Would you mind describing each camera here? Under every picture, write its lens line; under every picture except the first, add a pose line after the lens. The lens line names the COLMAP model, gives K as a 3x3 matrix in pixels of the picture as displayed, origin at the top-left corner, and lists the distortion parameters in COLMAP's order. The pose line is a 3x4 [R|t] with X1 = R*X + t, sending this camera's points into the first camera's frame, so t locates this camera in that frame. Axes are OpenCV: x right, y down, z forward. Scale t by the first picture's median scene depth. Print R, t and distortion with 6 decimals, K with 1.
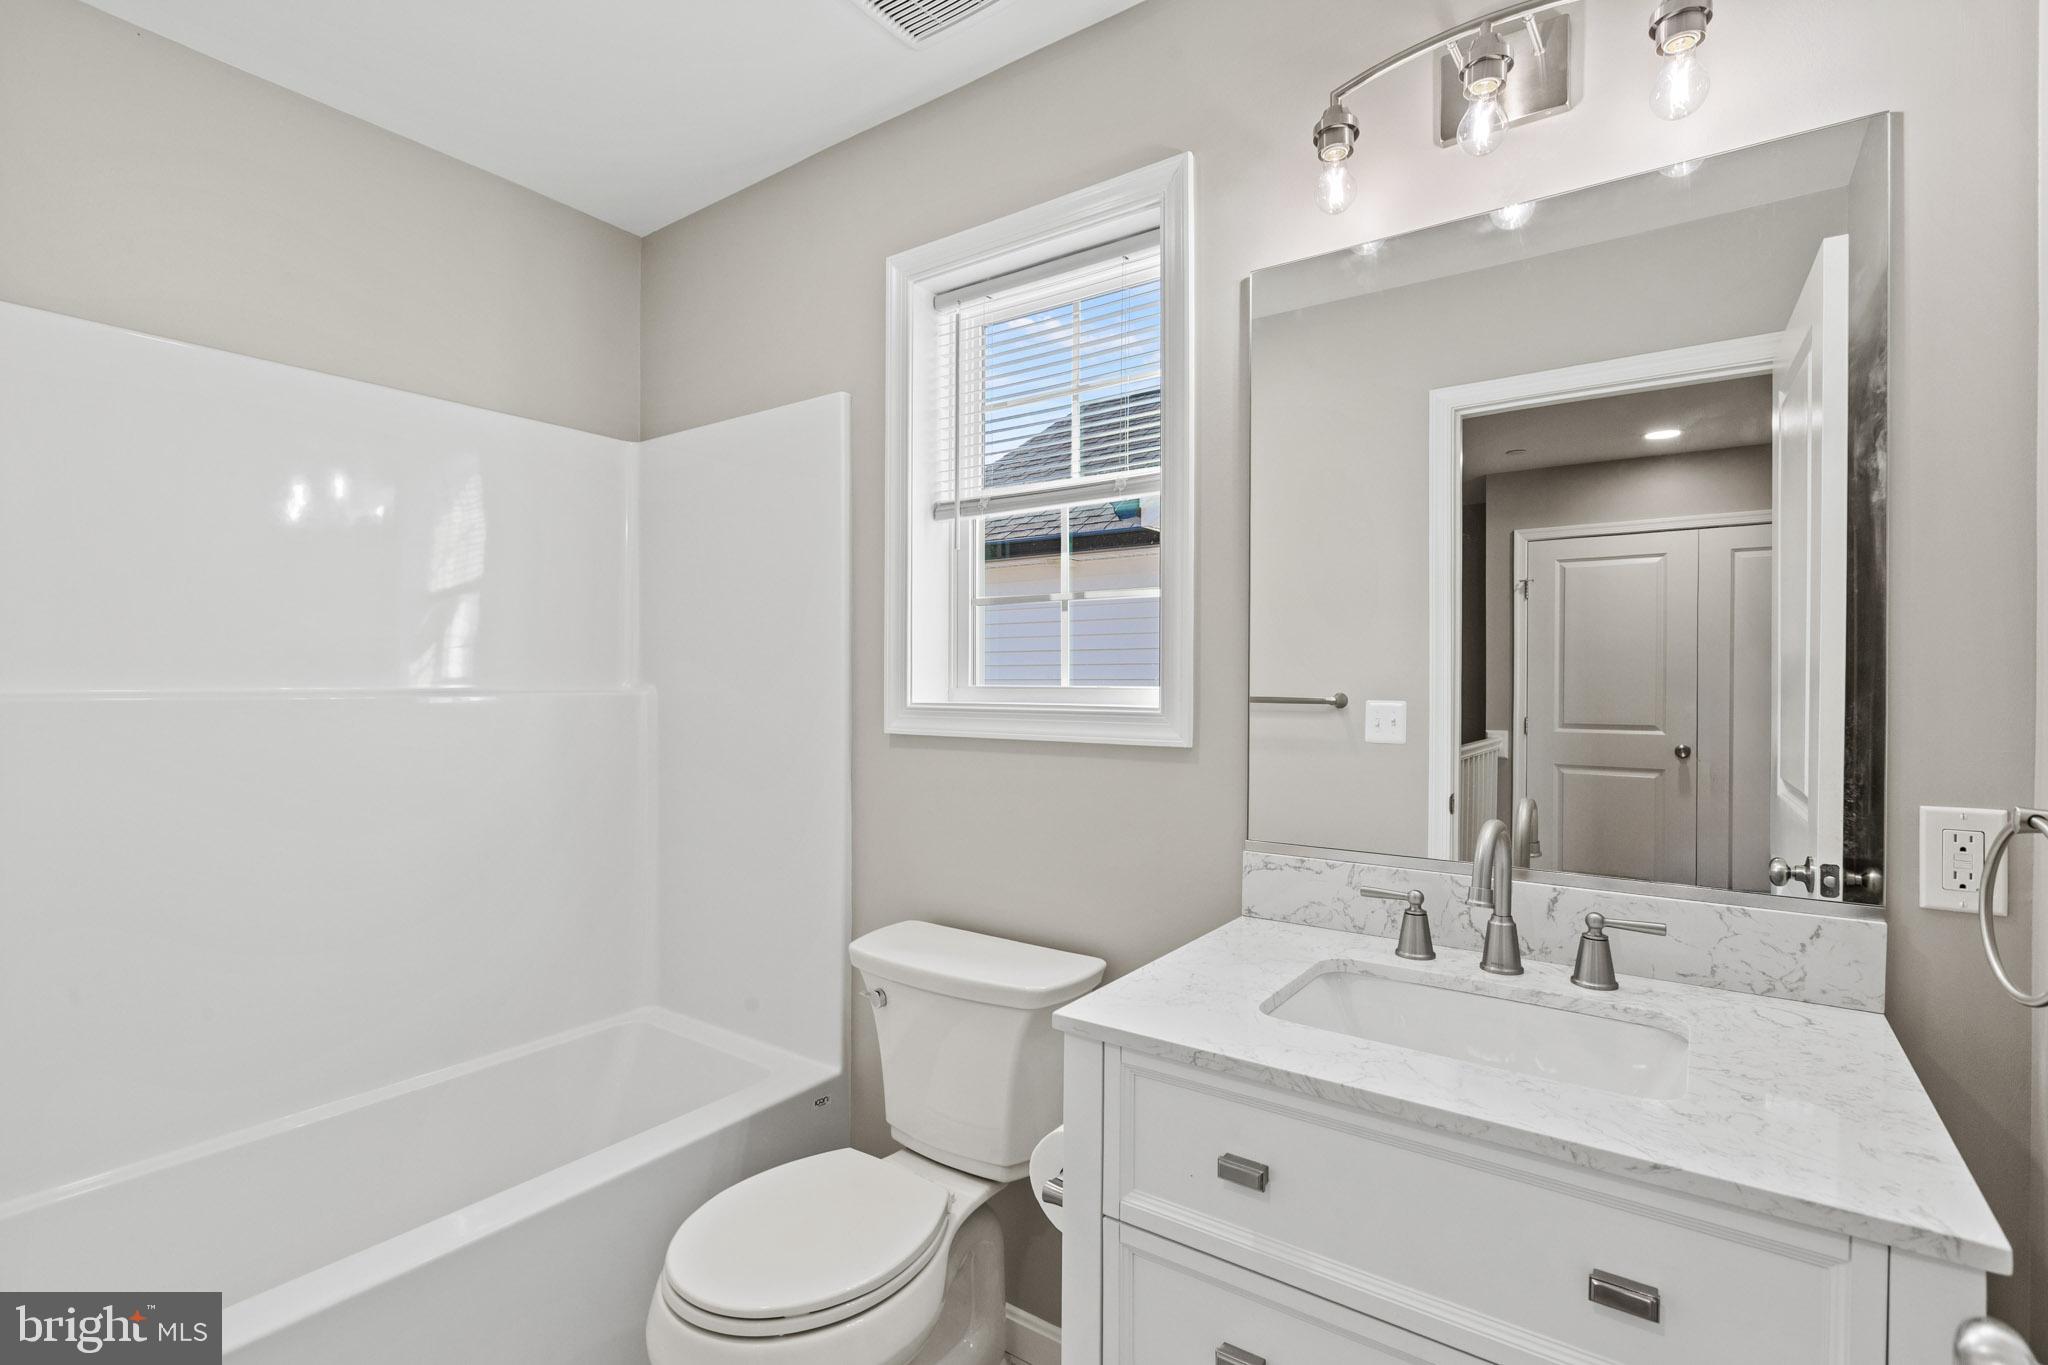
lens RADIAL K [[943.3, 0, 1025.9], [0, 943.3, 682.6], [0, 0, 1]] dist [-0.008976, 0.000076]
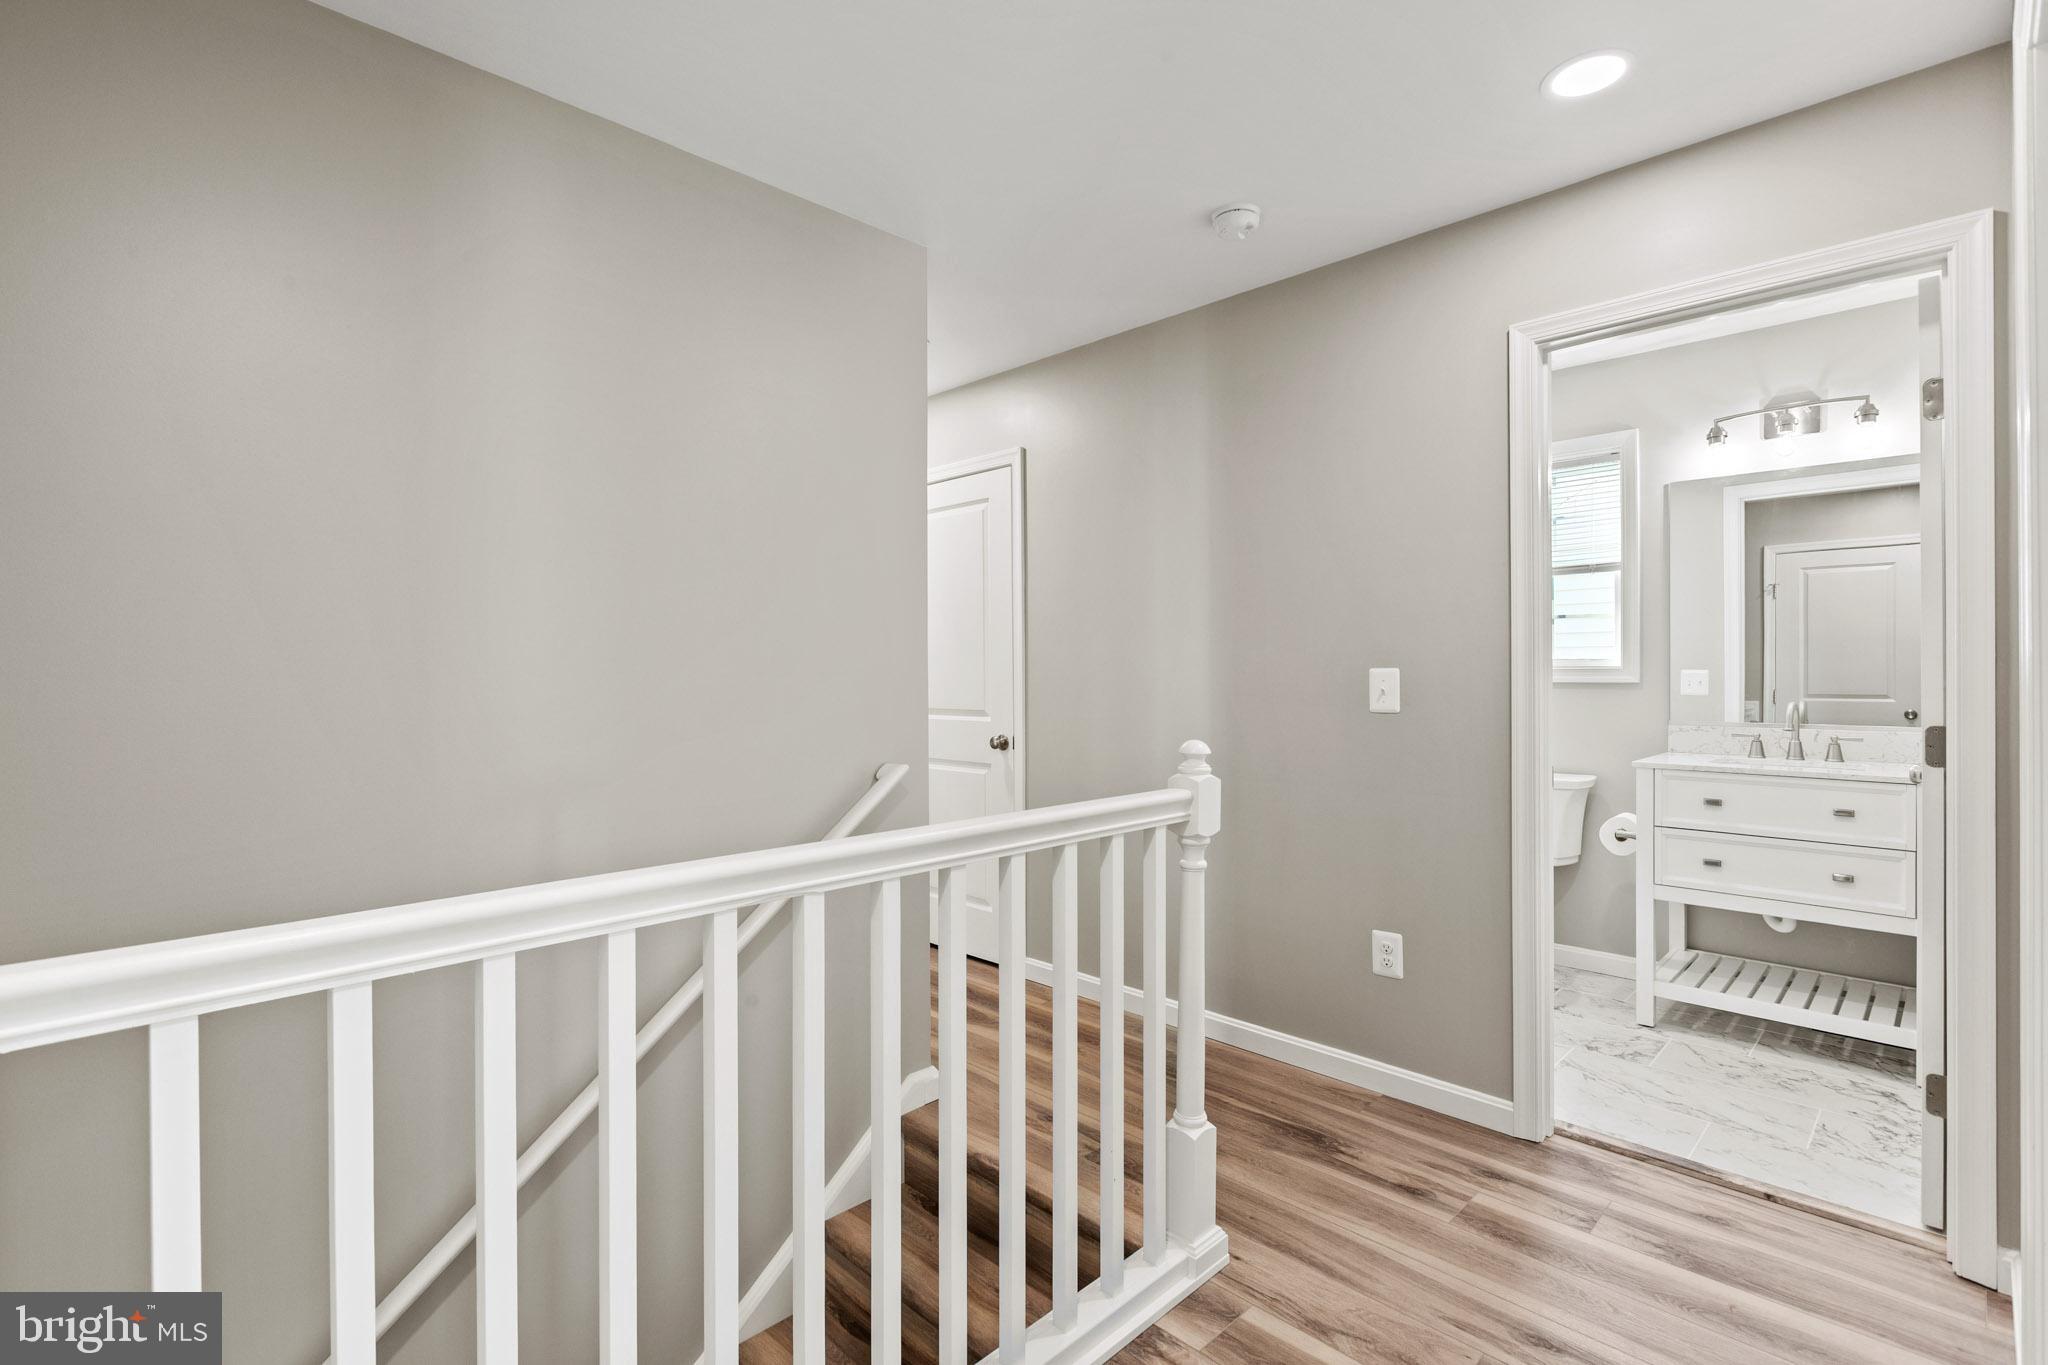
lens RADIAL K [[943.3, 0, 1018.7], [0, 943.3, 668.3], [0, 0, 1]] dist [-0.008976, 0.000076]
pose [[0.985050, -0.004648, -0.172206, -1.089189], [0.003533, 0.999971, -0.006781, 0.049883], [0.172232, 0.006071, 0.985038, -1.808047]]
